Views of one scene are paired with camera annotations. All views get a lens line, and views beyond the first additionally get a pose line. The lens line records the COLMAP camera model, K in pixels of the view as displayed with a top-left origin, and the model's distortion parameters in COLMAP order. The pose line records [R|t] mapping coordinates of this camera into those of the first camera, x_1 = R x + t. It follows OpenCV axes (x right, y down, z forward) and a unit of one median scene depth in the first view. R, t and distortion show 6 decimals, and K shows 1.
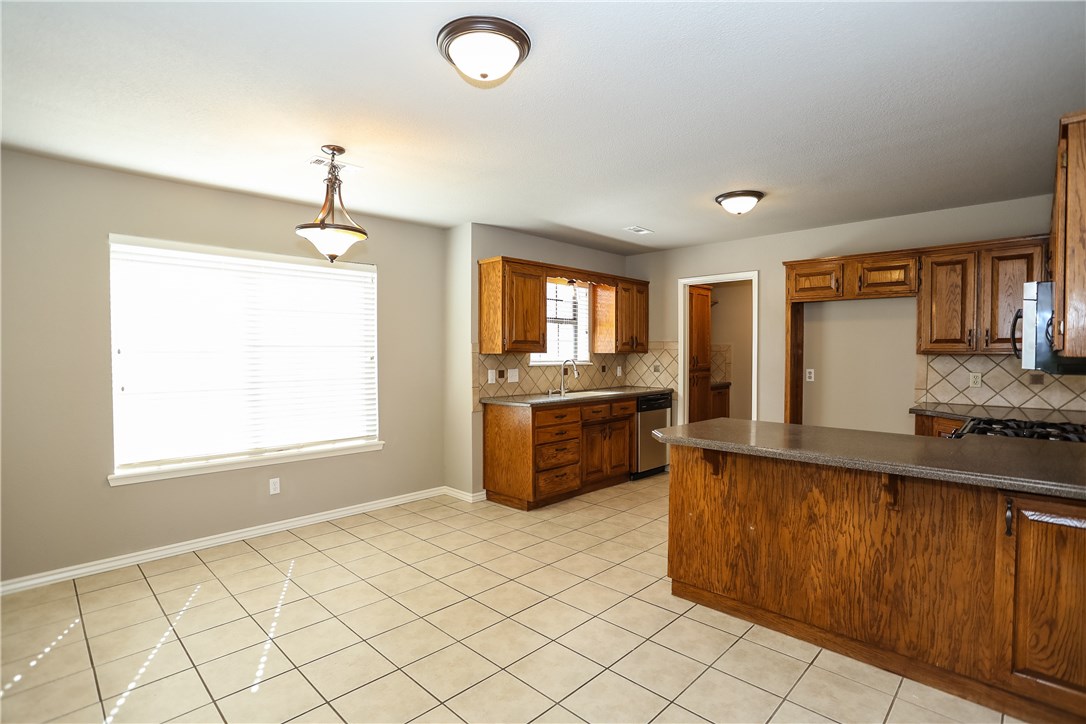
lens RADIAL K [[527.6, 0, 540.9], [0, 527.6, 363.8], [0, 0, 1]] dist [-0.076748, 0.030167]
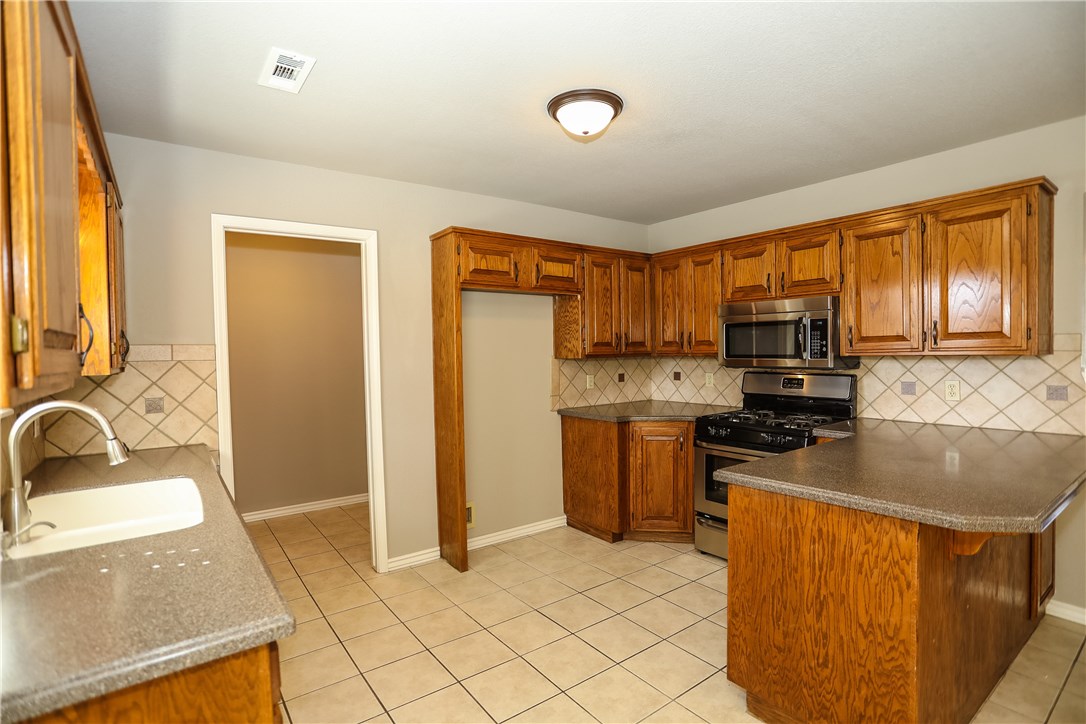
lens RADIAL K [[527.6, 0, 540.9], [0, 527.6, 363.8], [0, 0, 1]] dist [-0.076748, 0.030167]
pose [[0.159305, -0.026626, 0.986870, -0.195134], [0.040914, 0.998955, 0.020348, -0.027583], [-0.986381, 0.037135, 0.160228, 0.799827]]
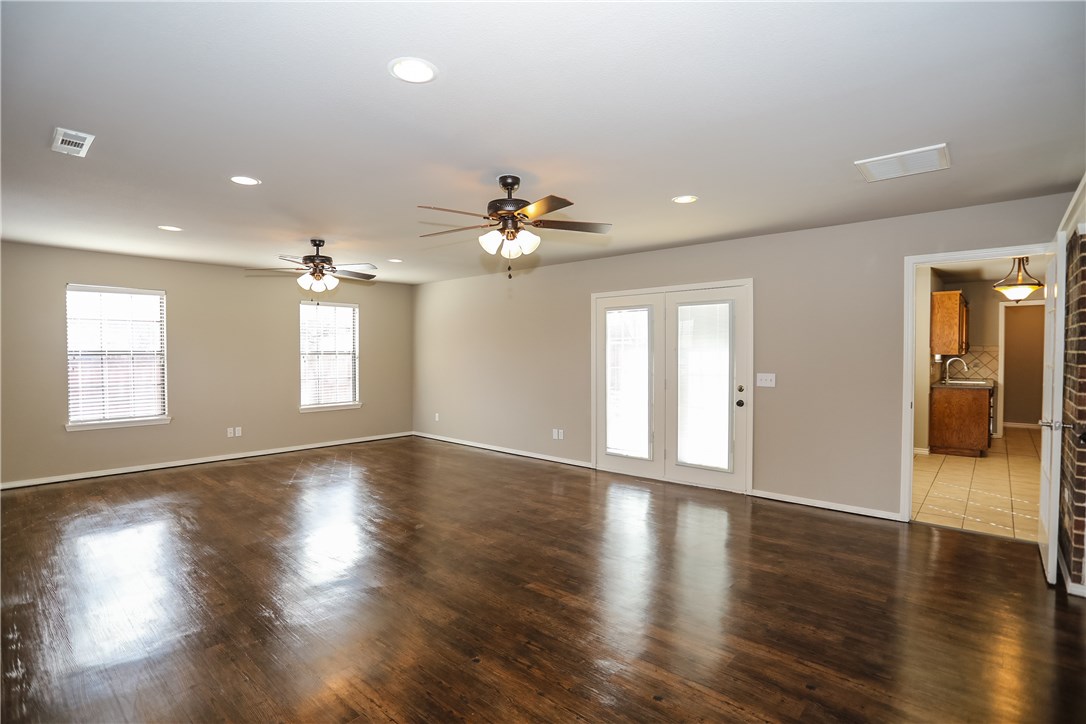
lens RADIAL K [[527.6, 0, 540.9], [0, 527.6, 363.8], [0, 0, 1]] dist [-0.076748, 0.030167]
pose [[0.999365, -0.005810, 0.035142, -1.301667], [0.005982, 0.999971, -0.004792, 0.007019], [-0.035114, 0.004999, 0.999371, -0.413639]]
